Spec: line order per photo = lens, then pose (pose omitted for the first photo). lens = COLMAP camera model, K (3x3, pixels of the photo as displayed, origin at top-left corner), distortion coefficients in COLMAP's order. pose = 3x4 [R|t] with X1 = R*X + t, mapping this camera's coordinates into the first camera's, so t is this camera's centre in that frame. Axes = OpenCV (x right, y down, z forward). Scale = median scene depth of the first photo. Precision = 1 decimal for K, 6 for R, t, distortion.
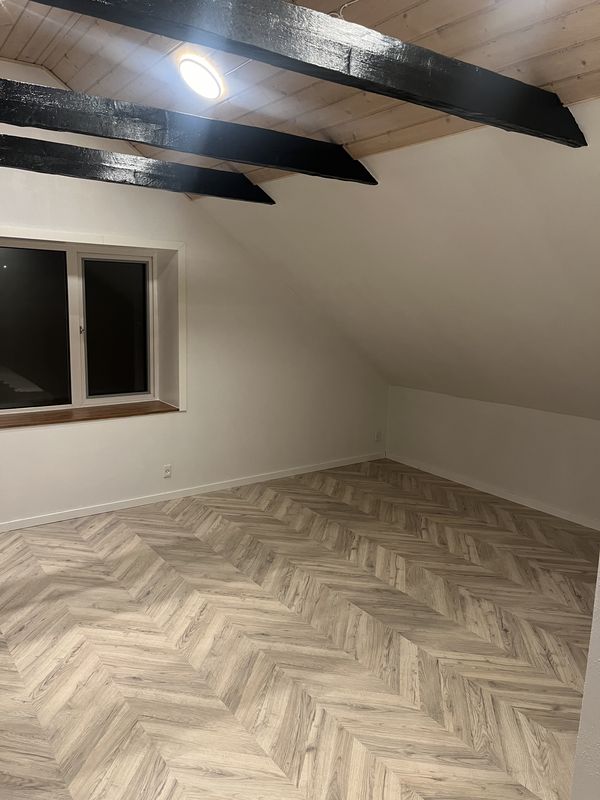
lens RADIAL K [[602.3, 0, 298.3], [0, 602.3, 402.3], [0, 0, 1]] dist [0.062511, -0.090956]
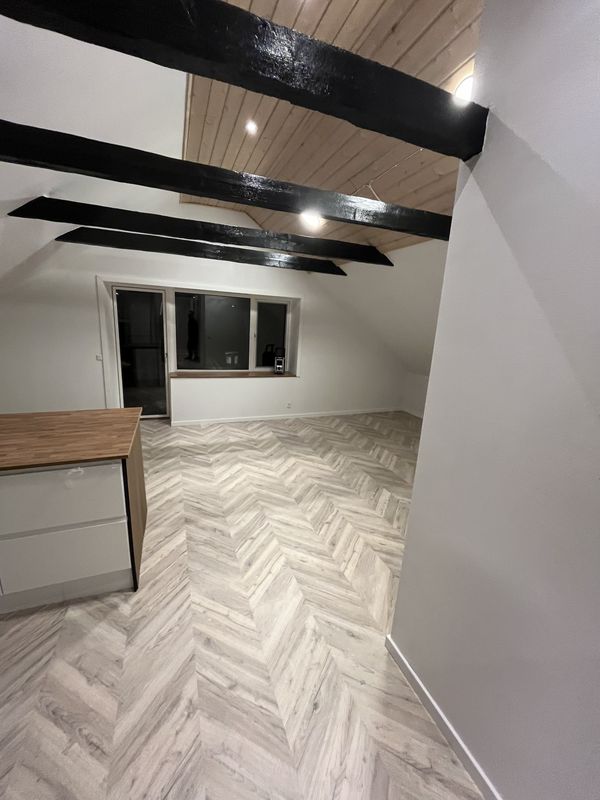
lens RADIAL K [[321.6, 0, 298.3], [0, 321.6, 397.7], [0, 0, 1]] dist [-0.003427, 0.000707]
pose [[0.969466, 0.085198, -0.229948, 0.113701], [-0.073374, 0.995528, 0.059507, 0.033275], [0.233990, -0.040817, 0.971382, -0.126667]]
